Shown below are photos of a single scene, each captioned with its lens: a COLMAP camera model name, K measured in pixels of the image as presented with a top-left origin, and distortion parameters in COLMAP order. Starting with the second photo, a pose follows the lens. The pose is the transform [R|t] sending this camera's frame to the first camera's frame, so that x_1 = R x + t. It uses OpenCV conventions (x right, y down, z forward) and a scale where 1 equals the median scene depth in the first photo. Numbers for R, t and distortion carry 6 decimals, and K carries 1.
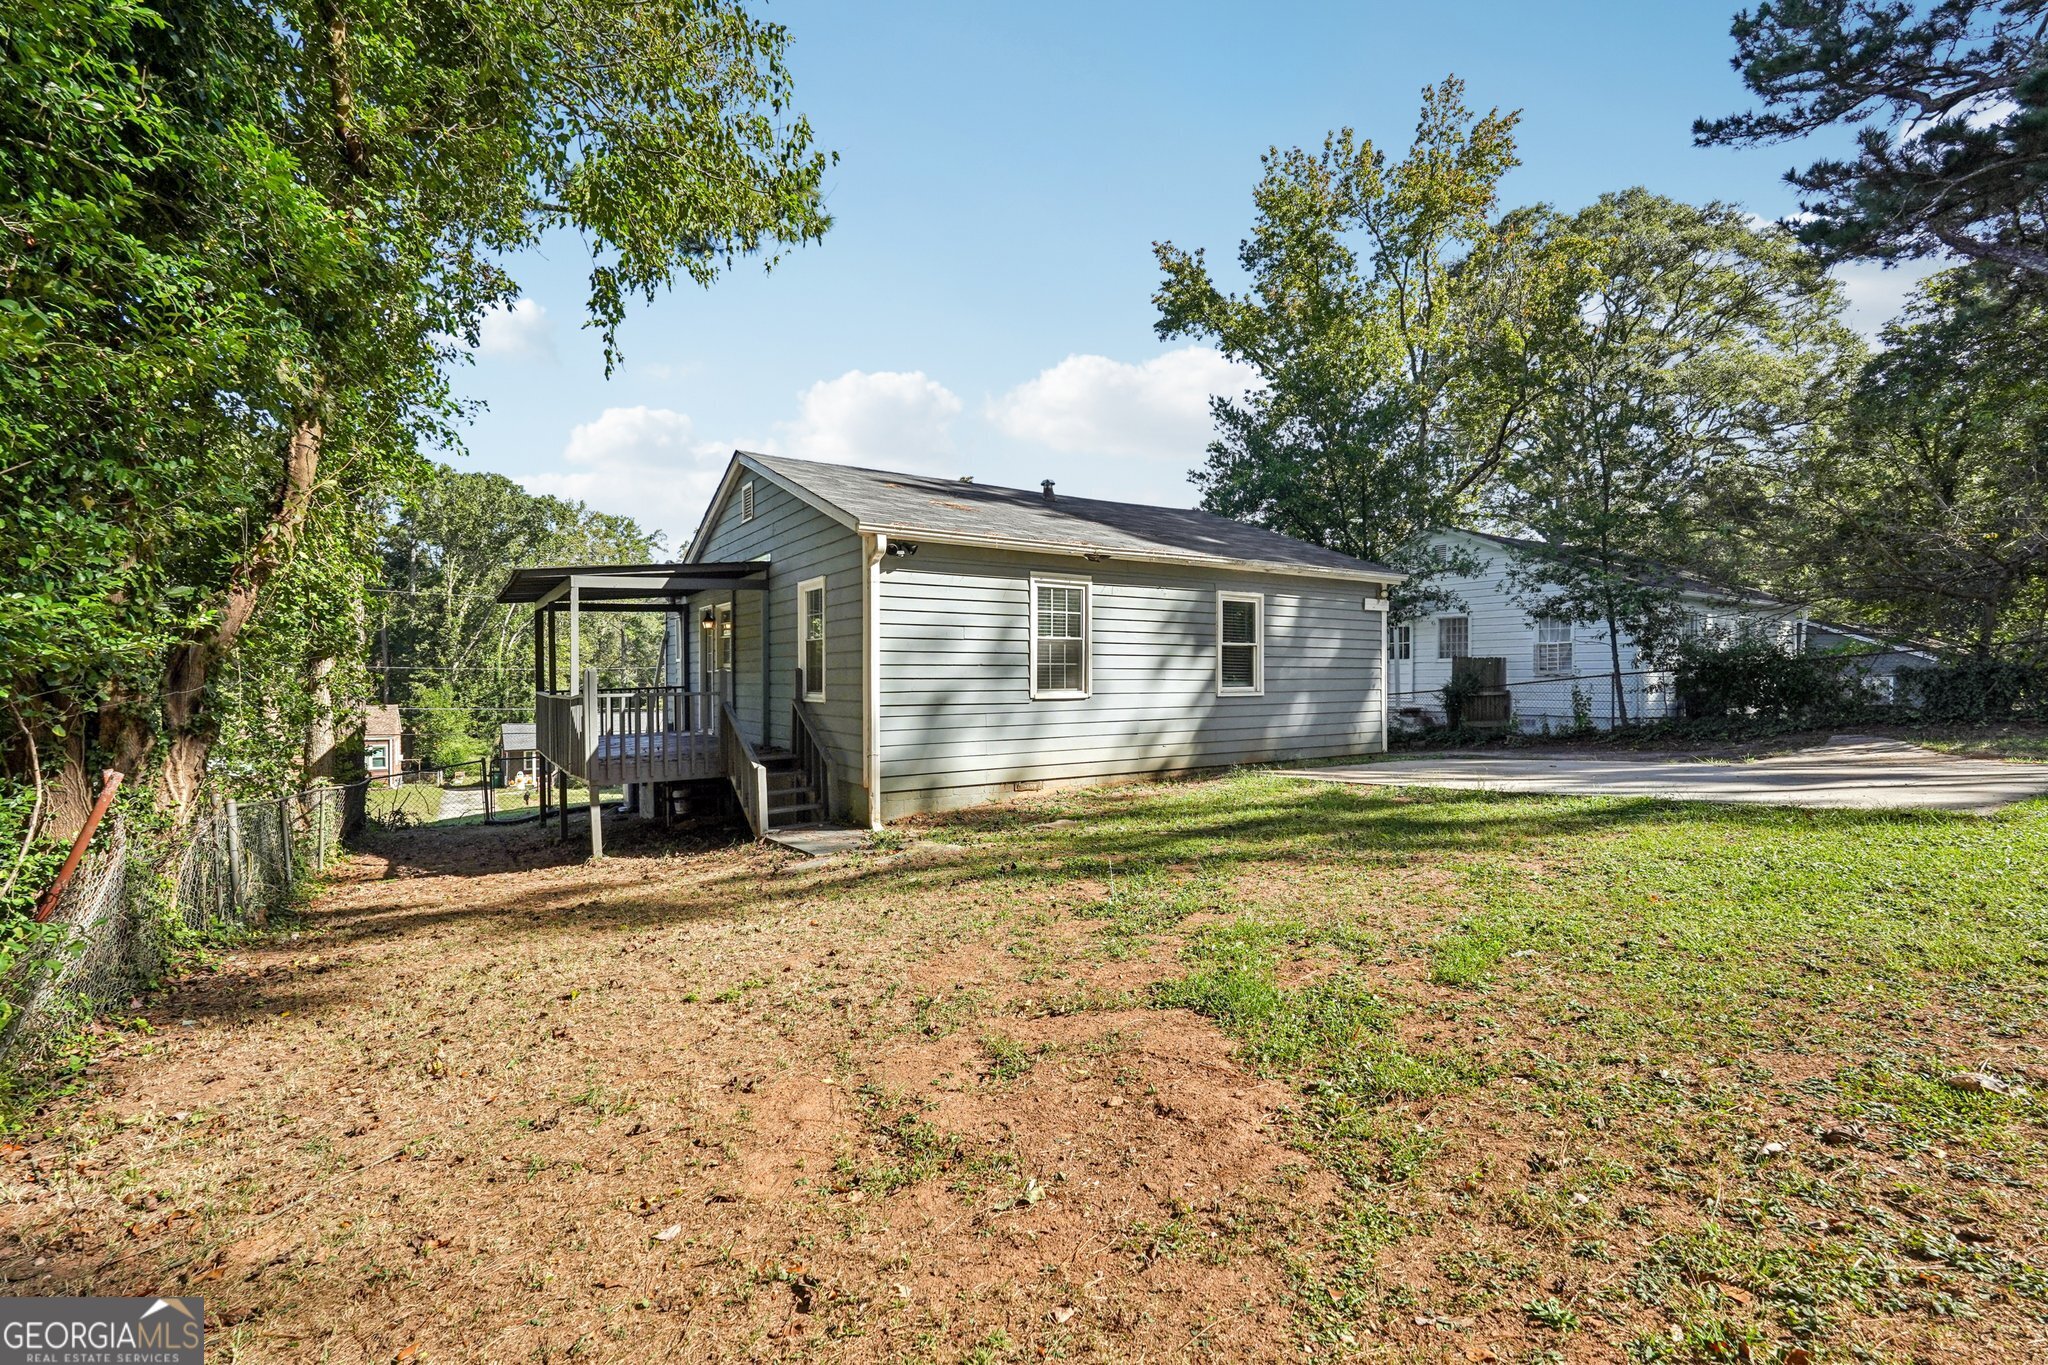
lens RADIAL K [[902.6, 0, 1027.6], [0, 902.6, 681.0], [0, 0, 1]] dist [-0.003233, 0.000546]
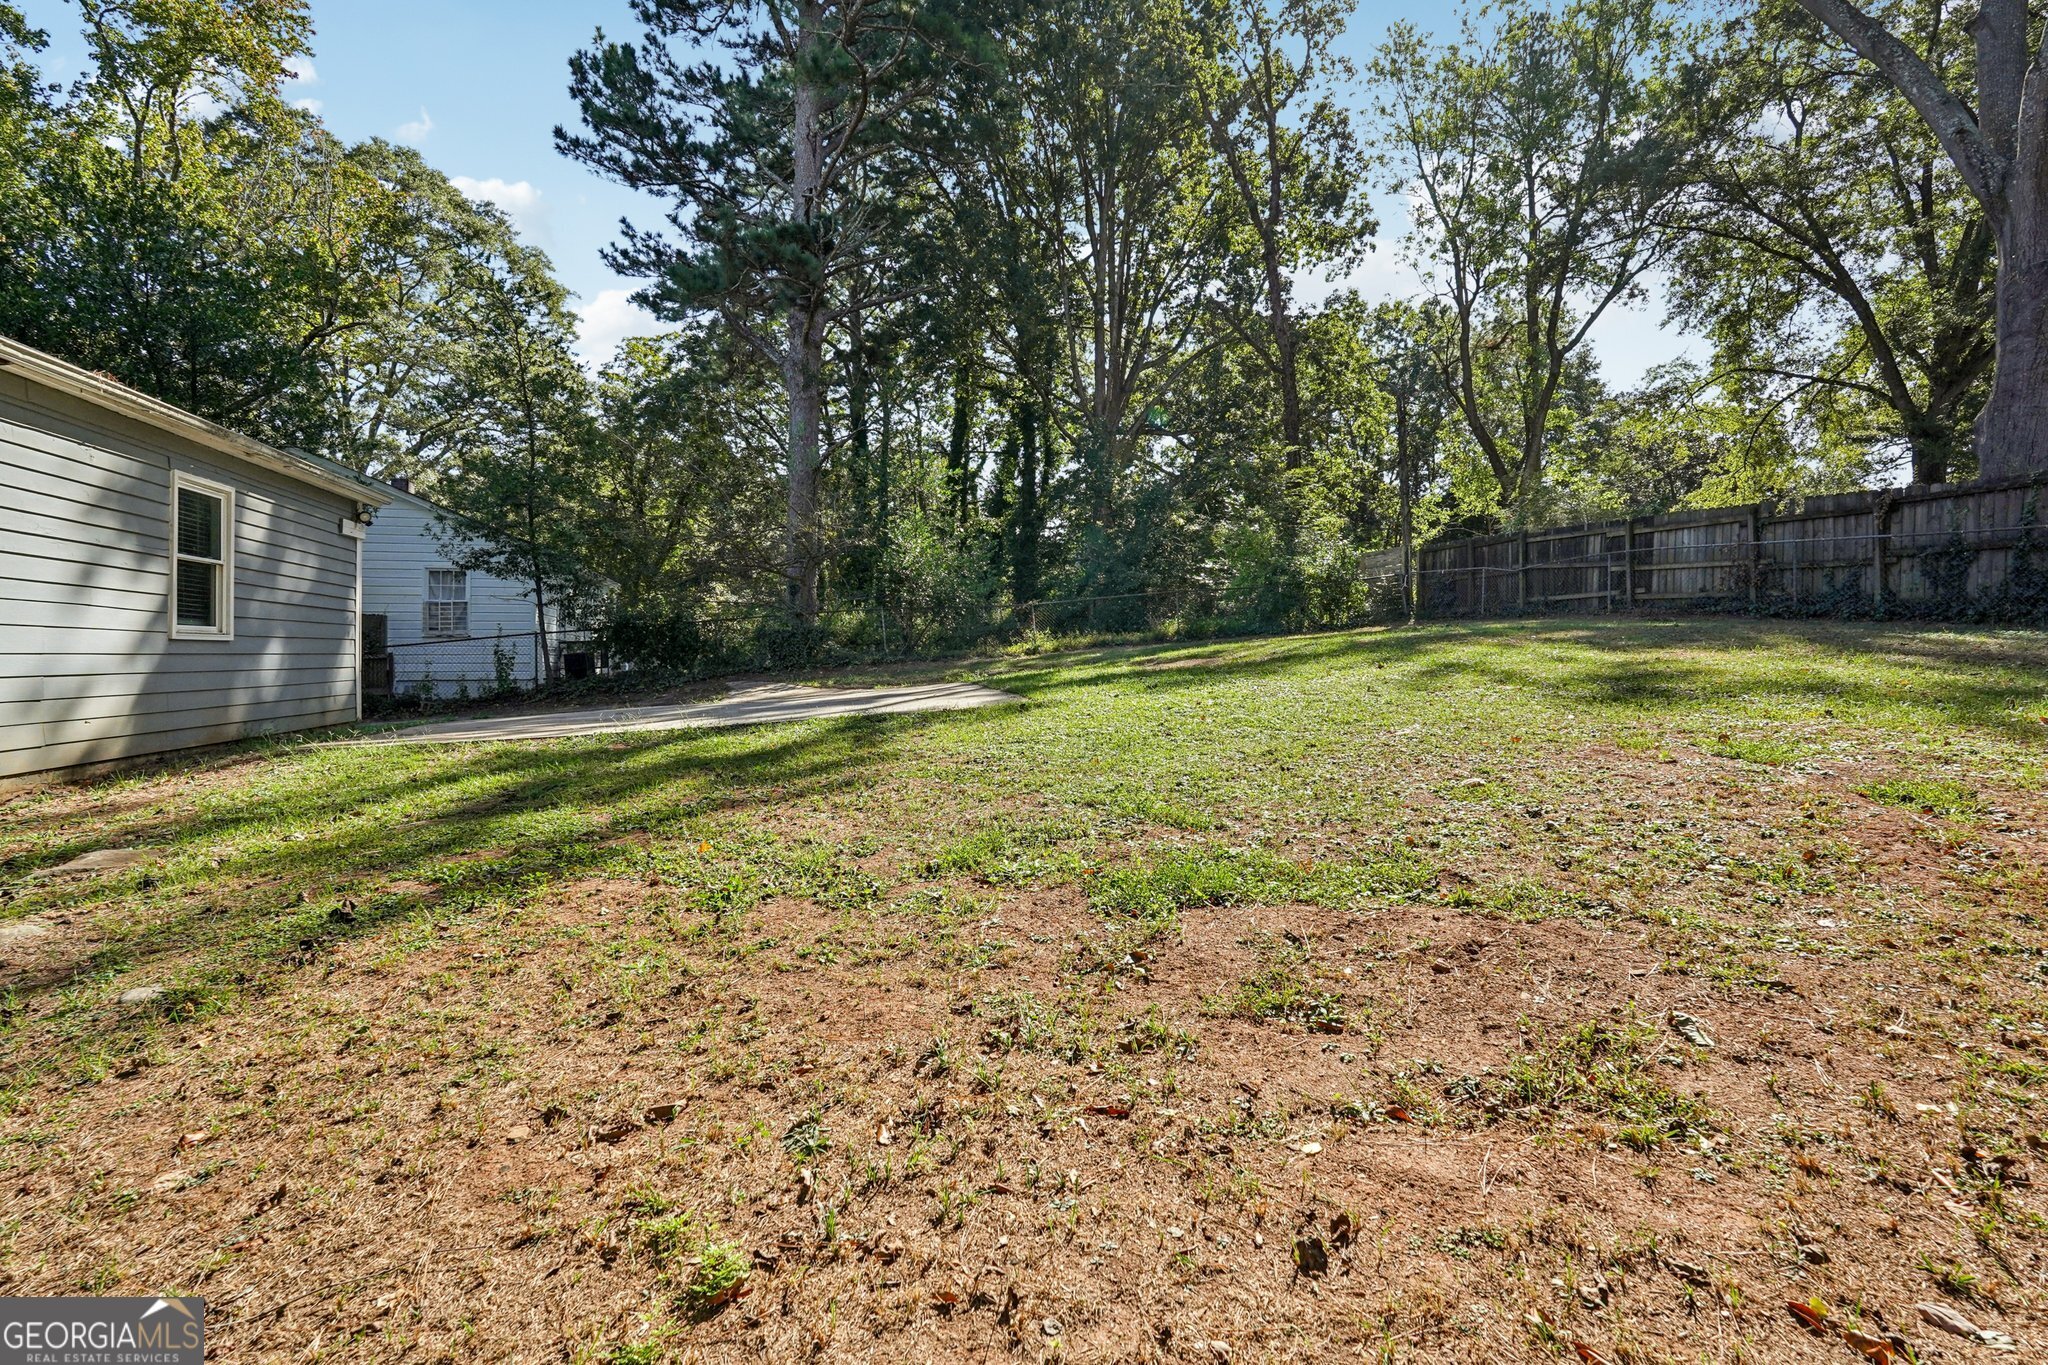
lens RADIAL K [[928.8, 0, 1021.9], [0, 928.8, 624.7], [0, 0, 1]] dist [-0.001585, 0.000015]
pose [[0.312751, 0.036175, 0.949146, -0.204694], [0.002210, 0.999244, -0.038812, 0.032322], [-0.949832, 0.014236, 0.312435, 0.236926]]
